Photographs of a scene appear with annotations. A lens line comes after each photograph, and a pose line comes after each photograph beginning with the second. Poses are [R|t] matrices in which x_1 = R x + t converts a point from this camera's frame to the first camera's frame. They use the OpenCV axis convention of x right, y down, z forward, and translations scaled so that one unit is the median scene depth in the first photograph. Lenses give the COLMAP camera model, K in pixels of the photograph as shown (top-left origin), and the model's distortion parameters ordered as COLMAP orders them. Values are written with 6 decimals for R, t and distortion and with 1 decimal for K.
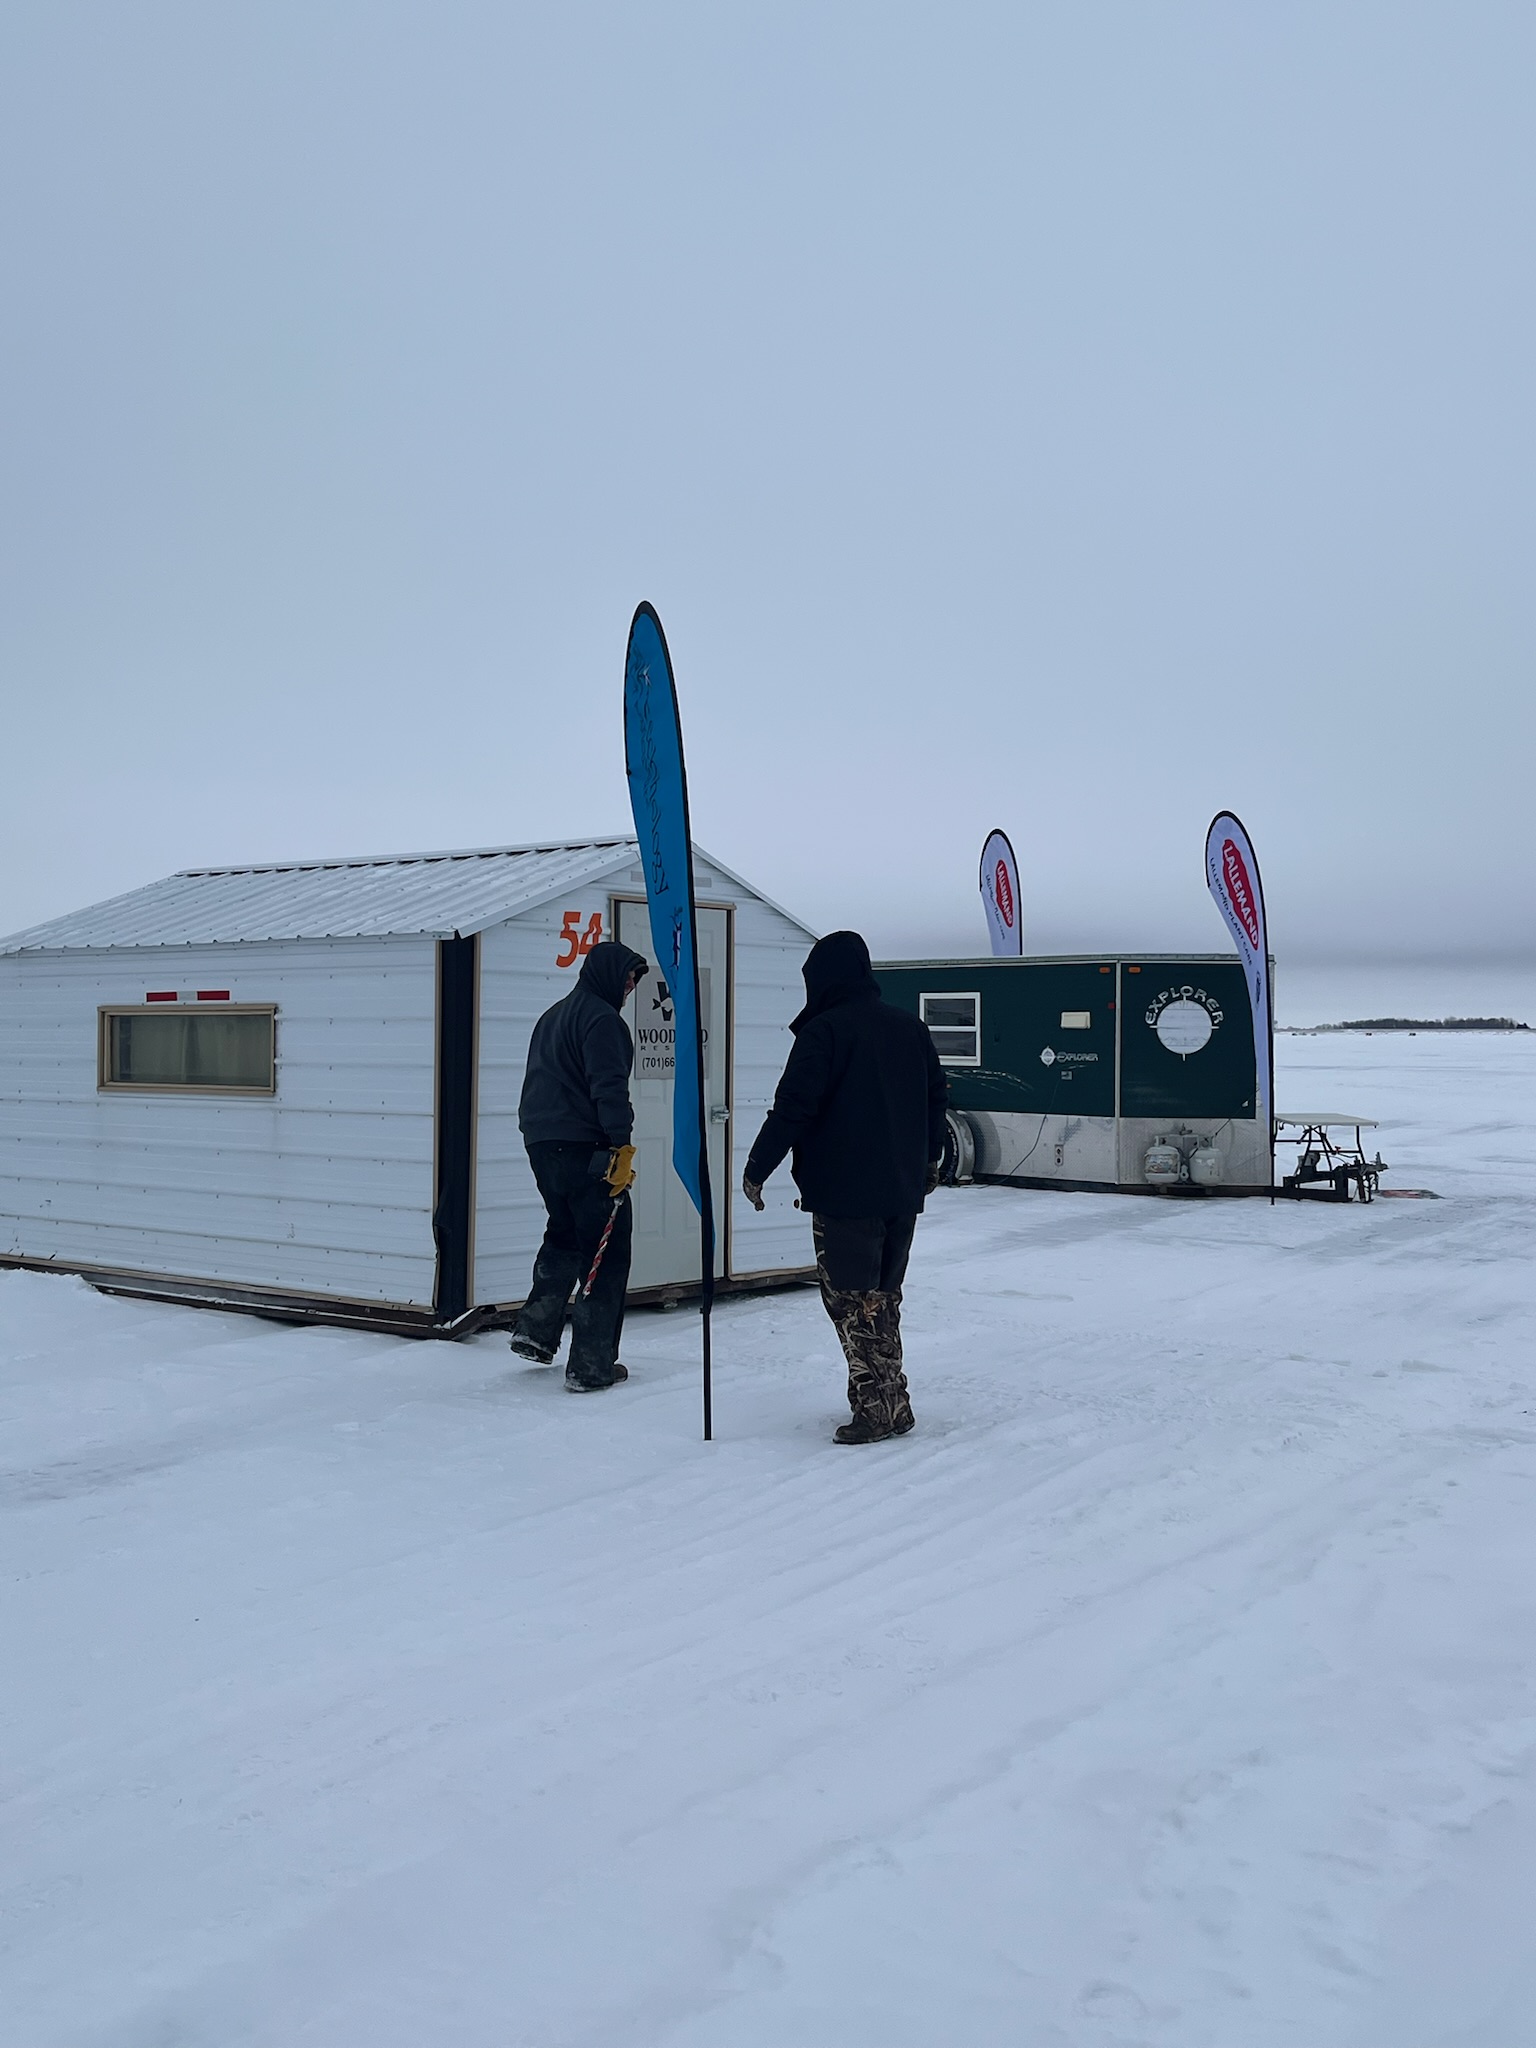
lens RADIAL K [[1970.4, 0, 768.0], [0, 1970.4, 1027.9], [0, 0, 1]] dist [0.099050, 0.000000]
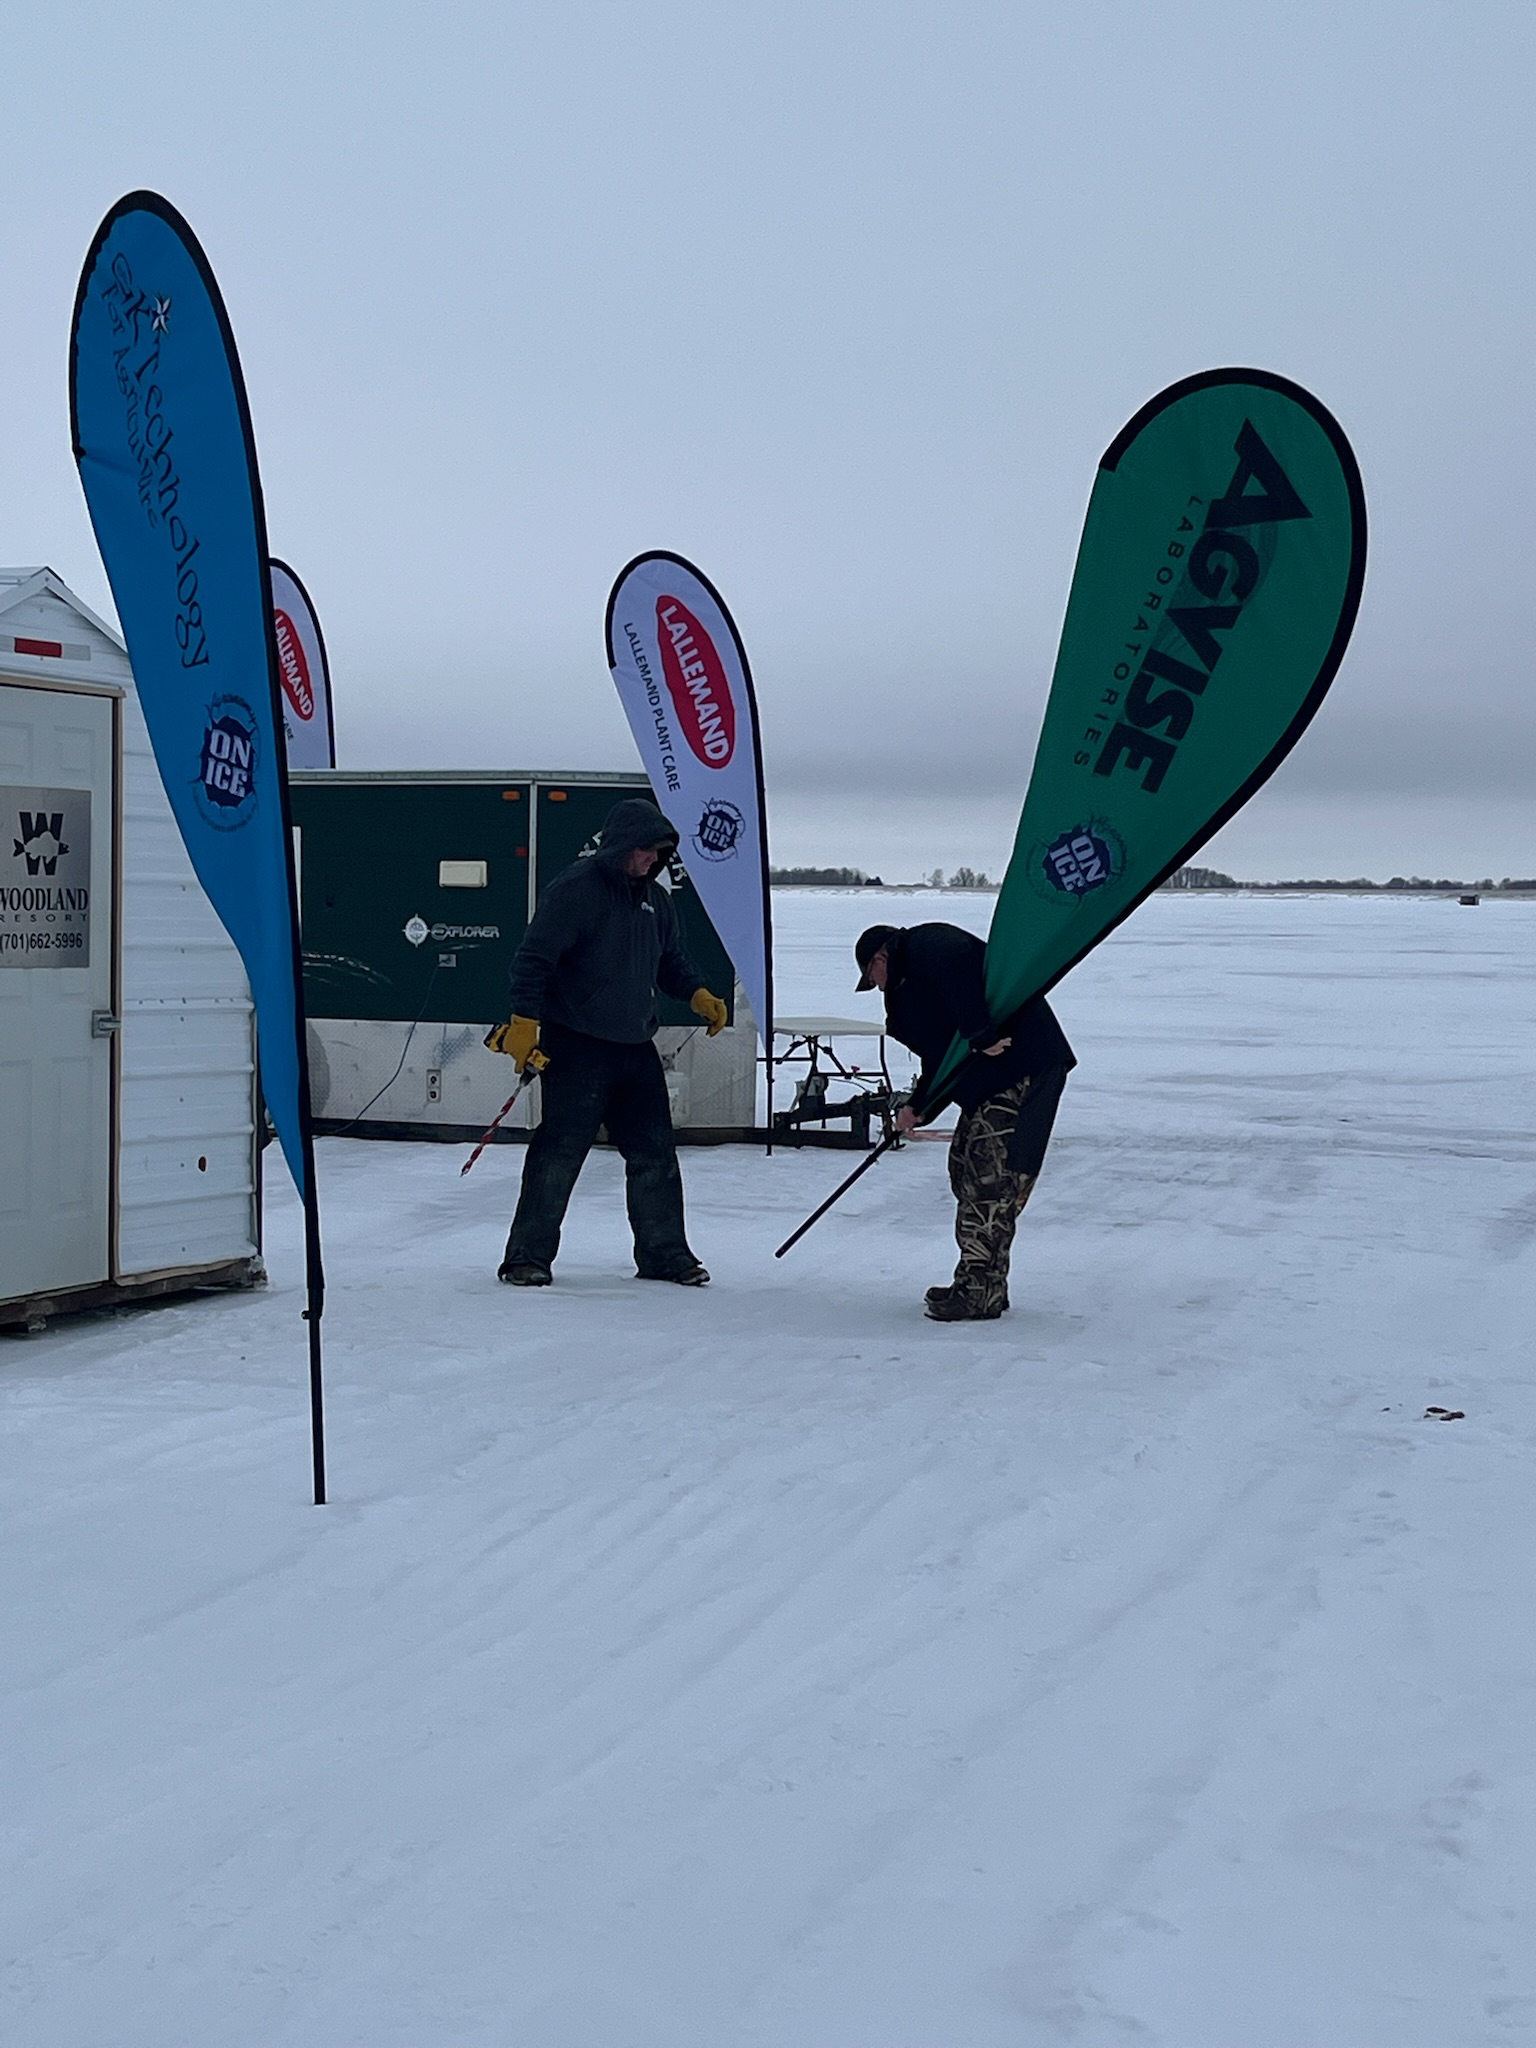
lens RADIAL K [[3306.3, 0, 768.0], [0, 3306.3, 1022.0], [0, 0, 1]] dist [0.161486, 0.000000]
pose [[0.946267, -0.005638, 0.323338, -0.098013], [-0.008353, 0.999088, 0.041868, -0.001717], [-0.323280, -0.042319, 0.945357, -0.043022]]
